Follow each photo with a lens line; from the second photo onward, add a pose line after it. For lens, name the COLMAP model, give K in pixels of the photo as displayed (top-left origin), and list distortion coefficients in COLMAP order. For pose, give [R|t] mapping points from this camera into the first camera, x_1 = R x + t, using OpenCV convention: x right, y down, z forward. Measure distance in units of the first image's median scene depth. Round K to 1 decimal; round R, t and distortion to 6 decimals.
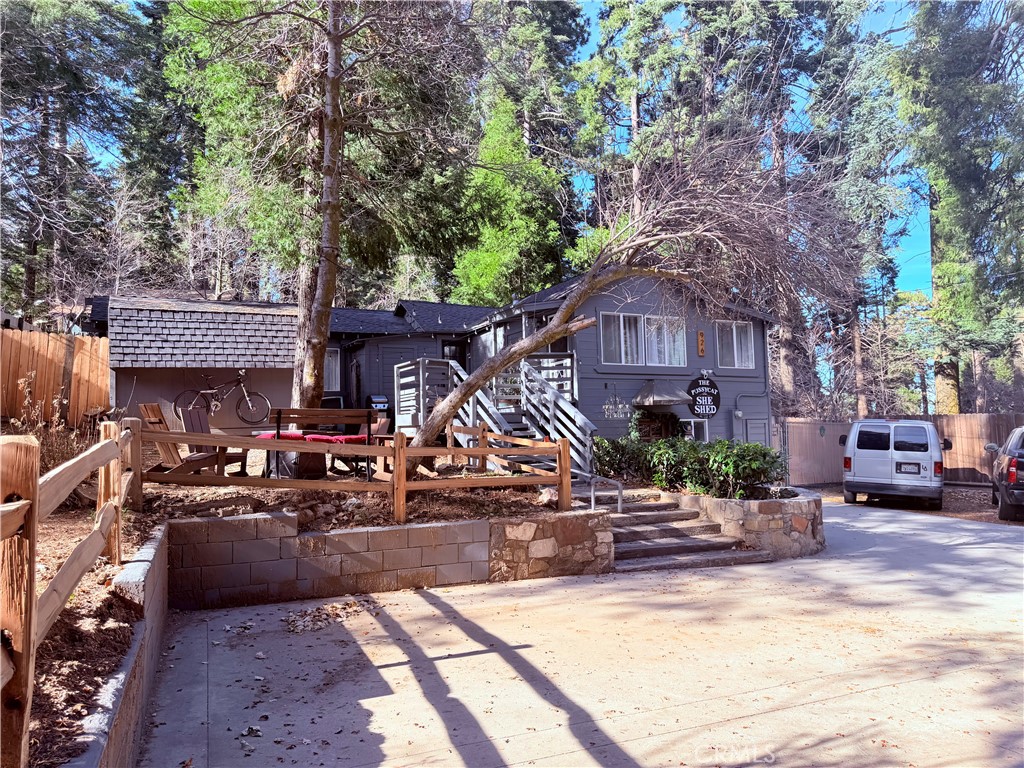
lens RADIAL K [[731.8, 0, 521.7], [0, 731.8, 400.1], [0, 0, 1]] dist [0.048778, -0.062957]
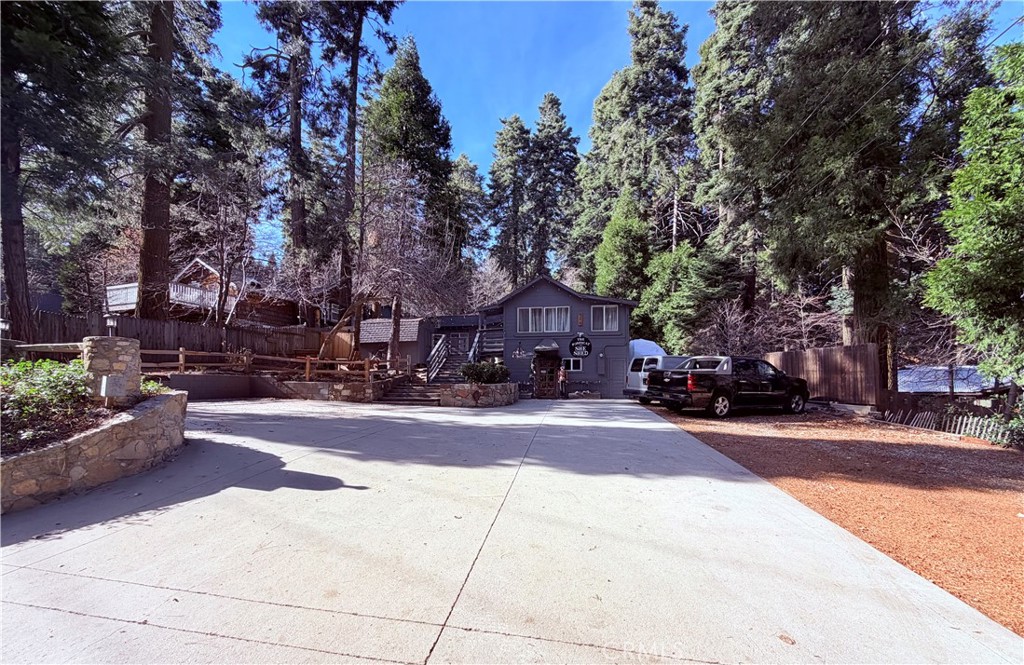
lens RADIAL K [[416.3, 0, 515.6], [0, 416.3, 395.9], [0, 0, 1]] dist [-0.007331, 0.000926]
pose [[0.794098, 0.033204, -0.606882, 0.688762], [0.011754, 0.997481, 0.069954, 0.040732], [0.607676, -0.062684, 0.791707, 0.010394]]
